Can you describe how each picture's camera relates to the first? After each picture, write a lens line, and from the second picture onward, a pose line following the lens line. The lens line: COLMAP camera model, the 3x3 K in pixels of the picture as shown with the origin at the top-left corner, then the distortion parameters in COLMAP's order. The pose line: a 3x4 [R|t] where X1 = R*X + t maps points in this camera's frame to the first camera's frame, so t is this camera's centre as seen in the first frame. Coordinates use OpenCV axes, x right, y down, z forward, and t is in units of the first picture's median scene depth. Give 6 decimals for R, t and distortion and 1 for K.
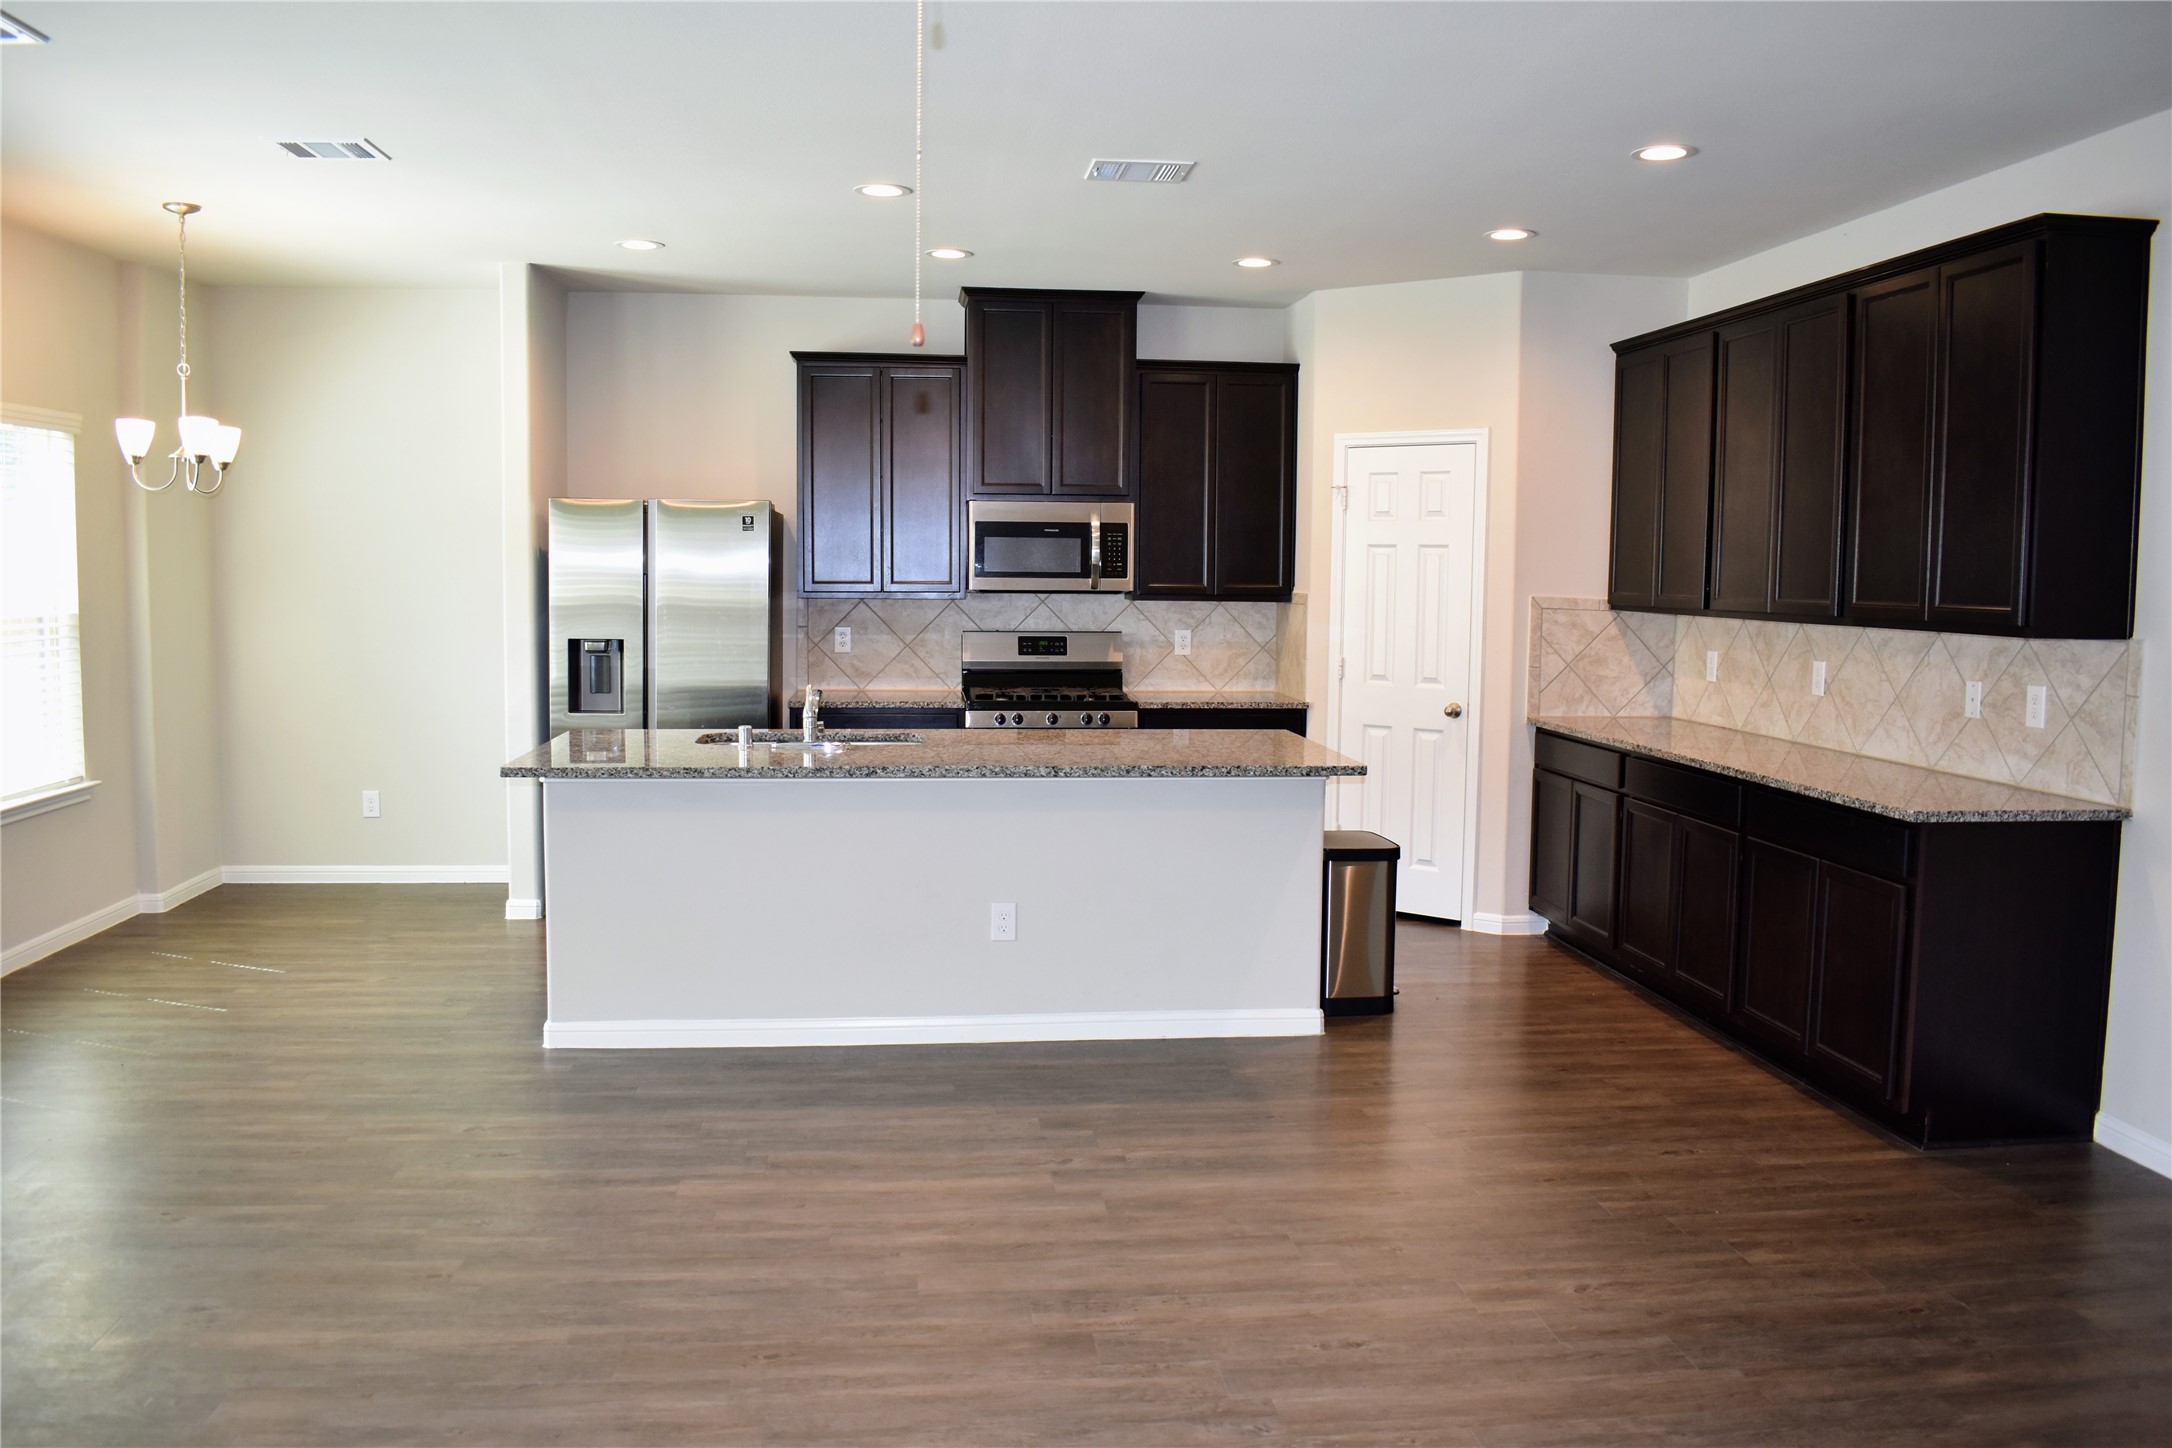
lens RADIAL K [[1703.1, 0, 1071.9], [0, 1703.1, 708.2], [0, 0, 1]] dist [-0.089719, 0.003789]
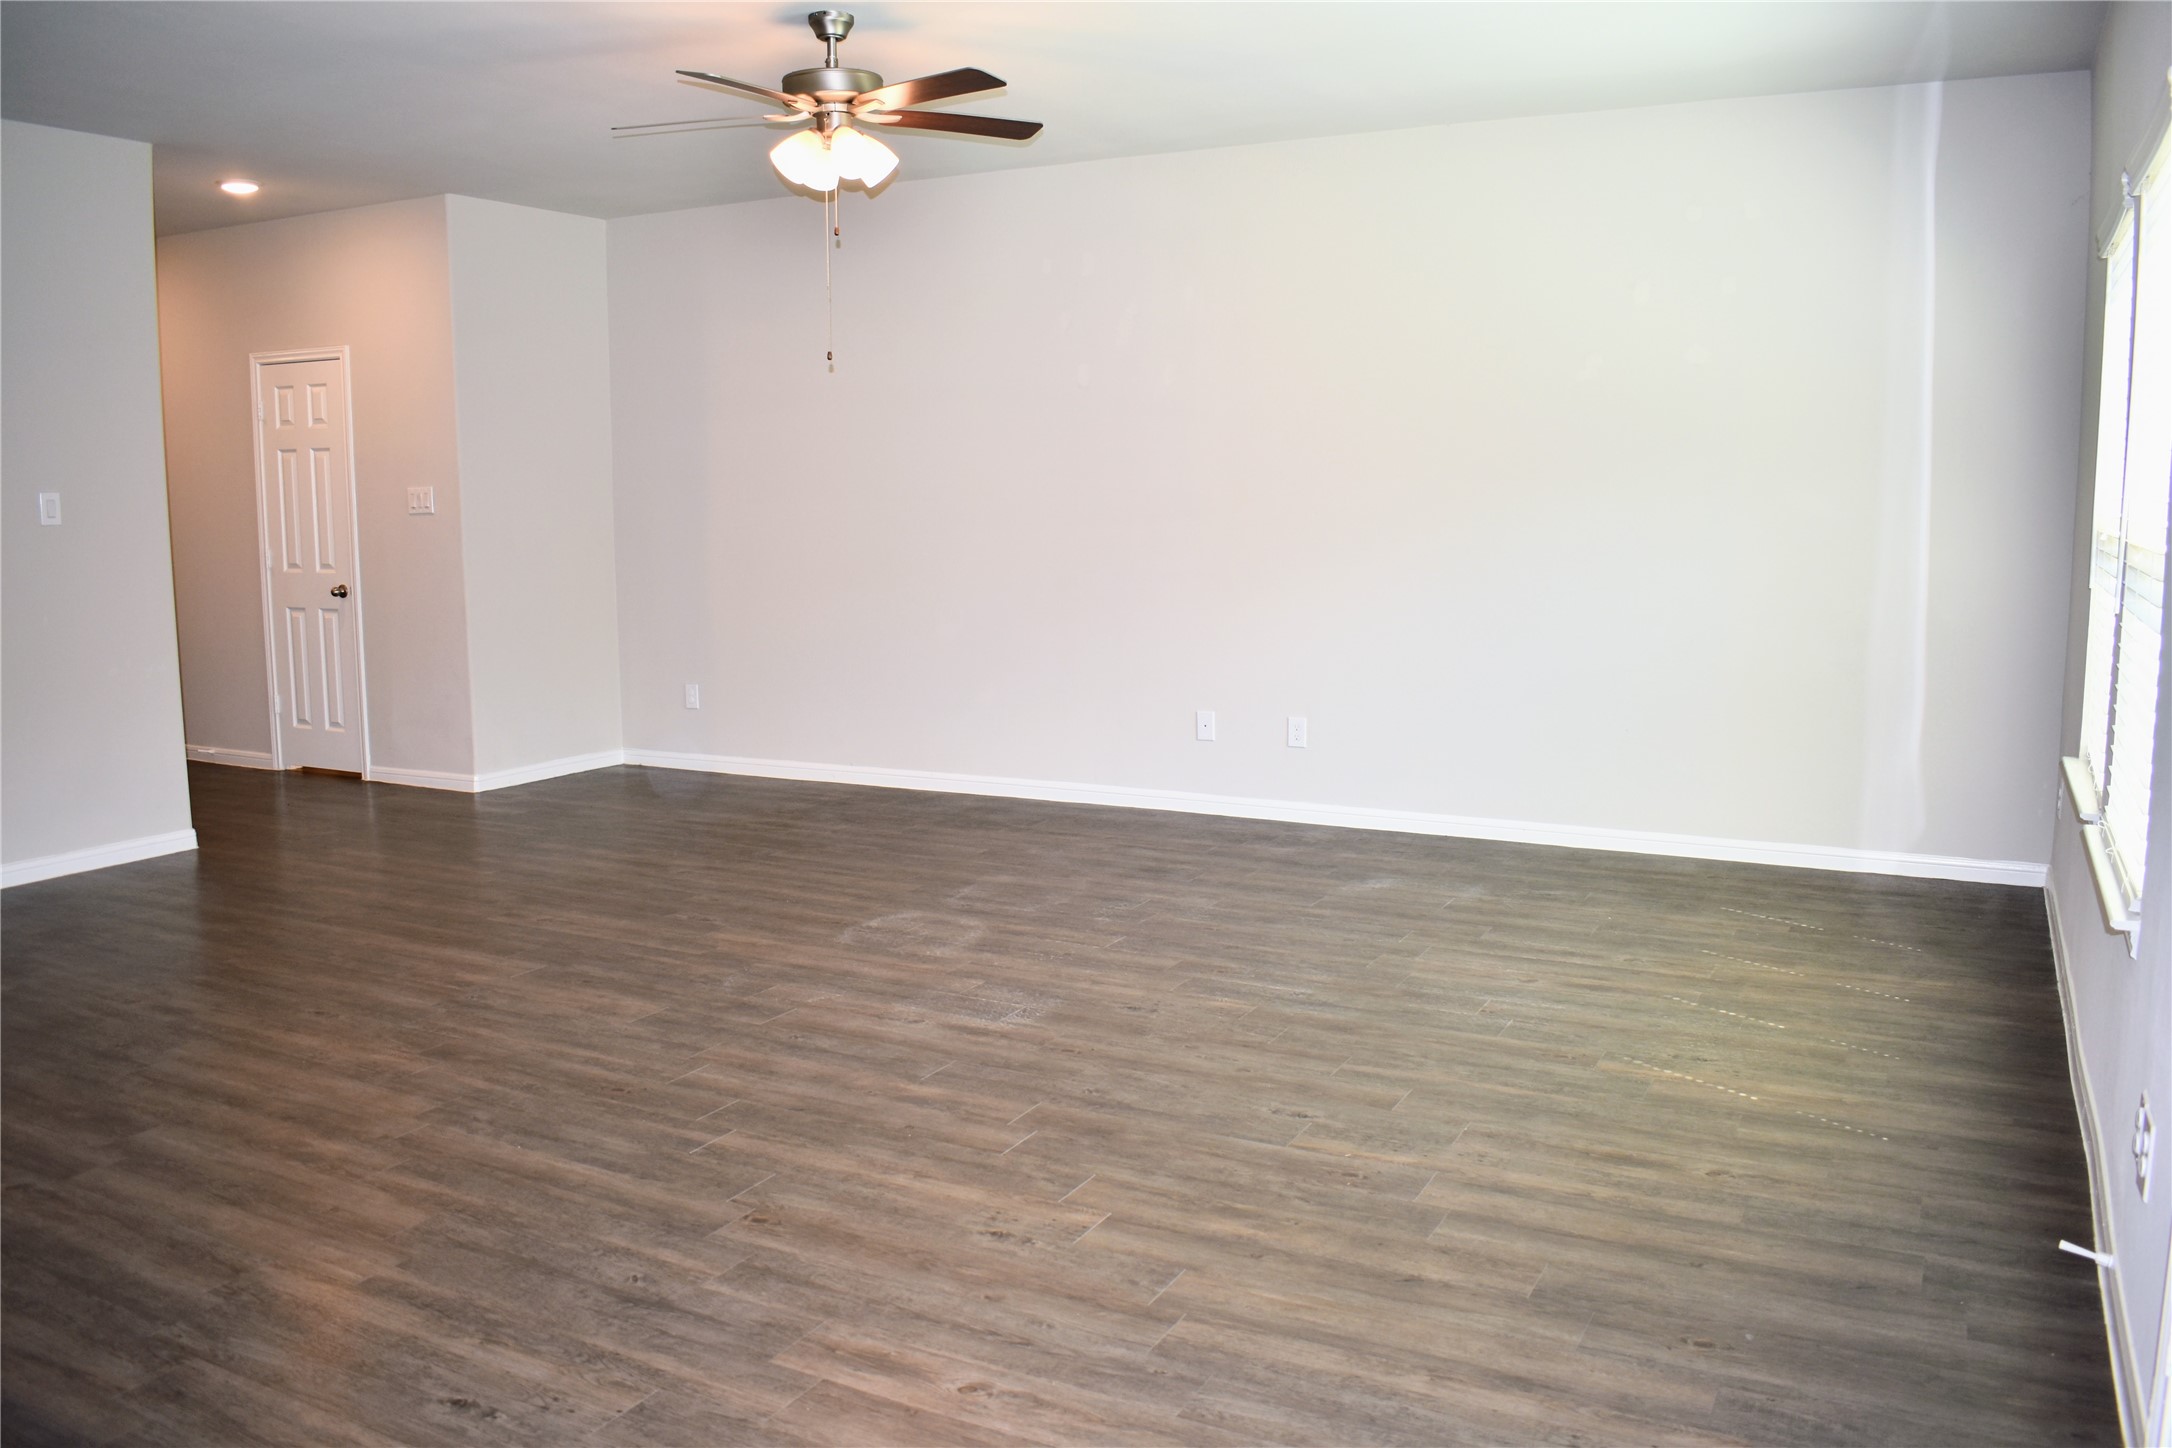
lens RADIAL K [[1703.1, 0, 1086.6], [0, 1703.1, 723.5], [0, 0, 1]] dist [-0.089719, 0.003789]
pose [[-0.833218, -0.078122, 0.547399, -1.051855], [0.040839, 0.978571, 0.201819, -0.101374], [-0.551435, 0.190514, -0.812172, 1.660365]]
